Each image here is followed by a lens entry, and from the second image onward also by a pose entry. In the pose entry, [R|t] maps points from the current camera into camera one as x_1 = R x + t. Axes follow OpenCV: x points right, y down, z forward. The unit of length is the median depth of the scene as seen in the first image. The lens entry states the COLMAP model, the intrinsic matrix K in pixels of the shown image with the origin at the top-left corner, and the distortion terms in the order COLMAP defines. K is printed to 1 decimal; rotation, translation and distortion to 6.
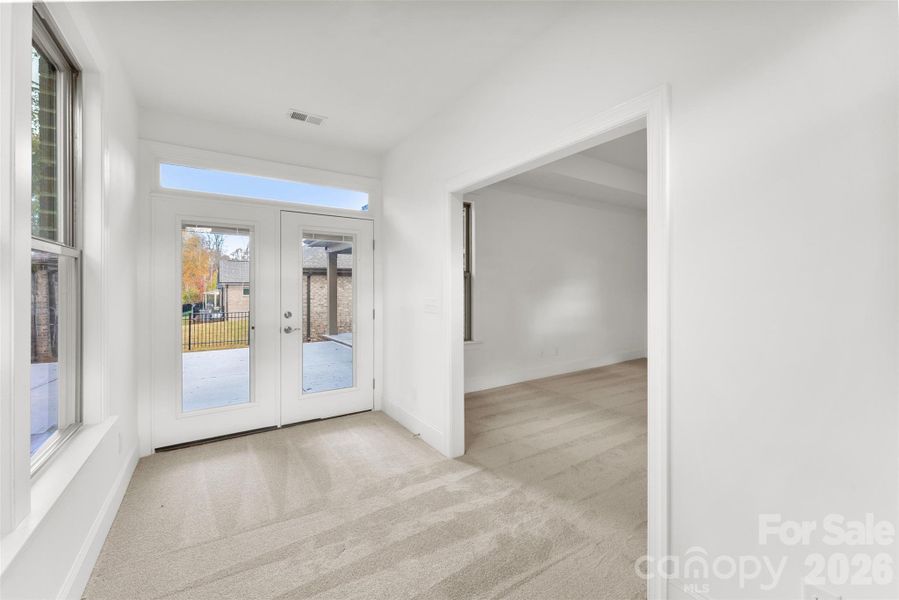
lens RADIAL K [[367.9, 0, 453.4], [0, 367.9, 293.0], [0, 0, 1]] dist [-0.003981, -0.000120]
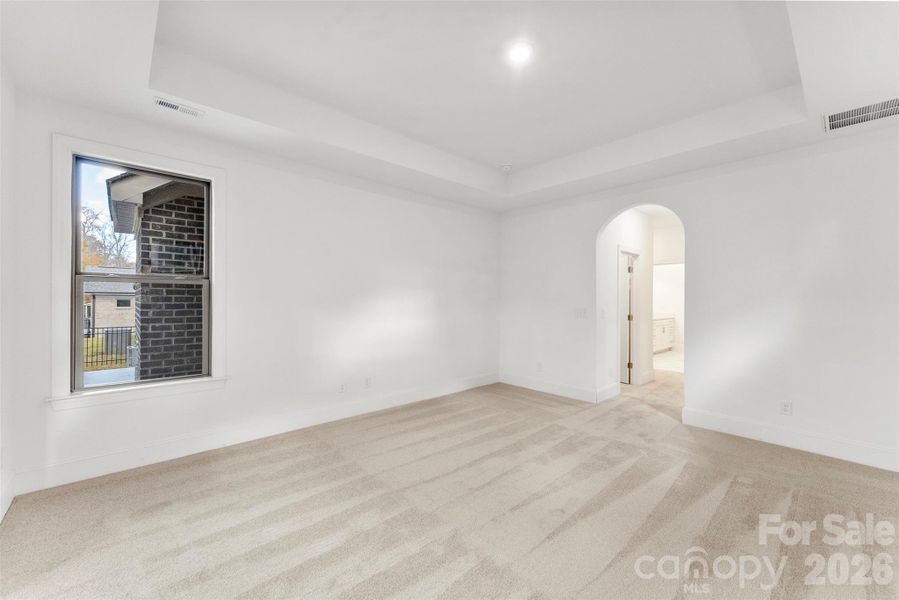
lens RADIAL K [[367.9, 0, 444.2], [0, 367.9, 302.9], [0, 0, 1]] dist [-0.003981, -0.000120]
pose [[0.987675, 0.004479, 0.156452, 0.326527], [-0.003453, 0.999971, -0.006829, -0.006390], [-0.156478, 0.006204, 0.987662, 0.206506]]
